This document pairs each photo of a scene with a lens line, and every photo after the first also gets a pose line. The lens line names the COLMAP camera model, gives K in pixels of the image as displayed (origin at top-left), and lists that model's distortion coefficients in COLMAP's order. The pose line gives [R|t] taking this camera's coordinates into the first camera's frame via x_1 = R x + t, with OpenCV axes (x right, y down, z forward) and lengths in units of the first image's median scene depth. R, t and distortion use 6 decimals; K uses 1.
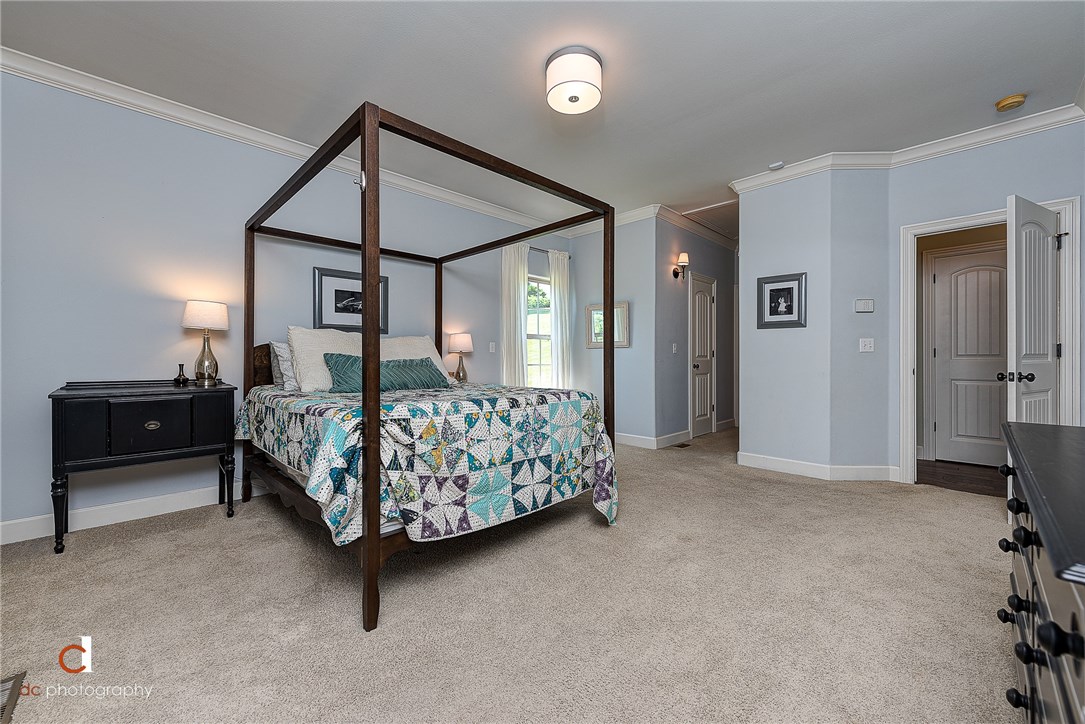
lens RADIAL K [[425.0, 0, 543.2], [0, 425.0, 358.8], [0, 0, 1]] dist [-0.000927, -0.000145]
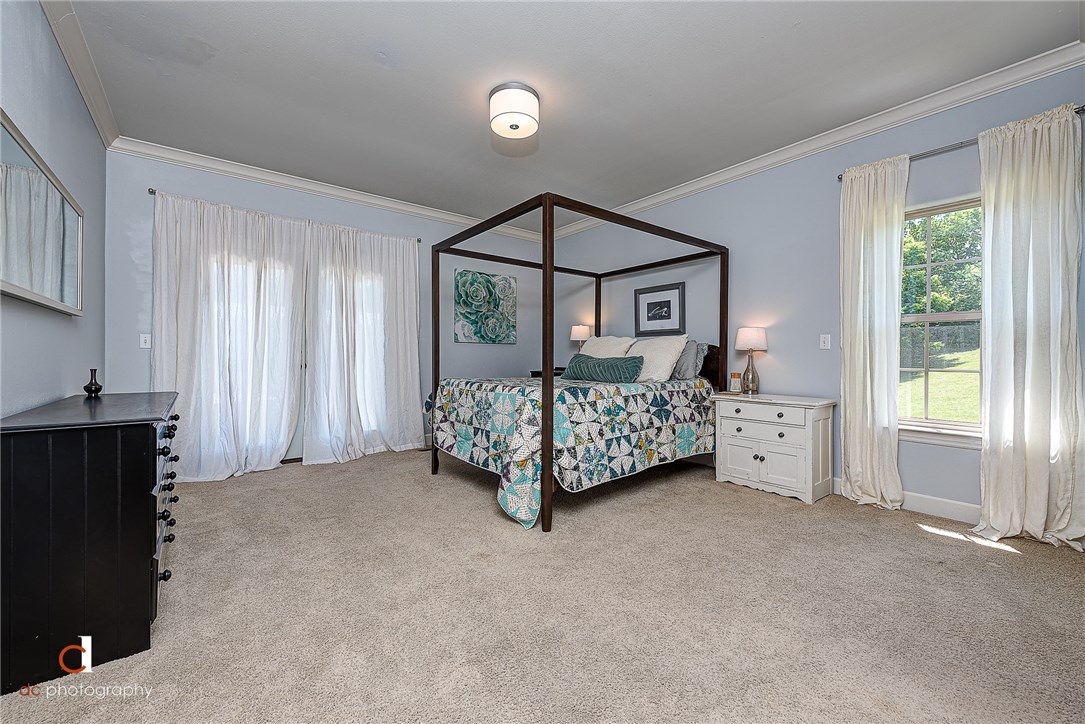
lens RADIAL K [[425.0, 0, 544.3], [0, 425.0, 358.4], [0, 0, 1]] dist [-0.000927, -0.000145]
pose [[-0.094920, 0.005398, -0.995470, 1.295697], [-0.002361, 0.999981, 0.005647, -0.003140], [0.995482, 0.002886, -0.094905, 1.298088]]
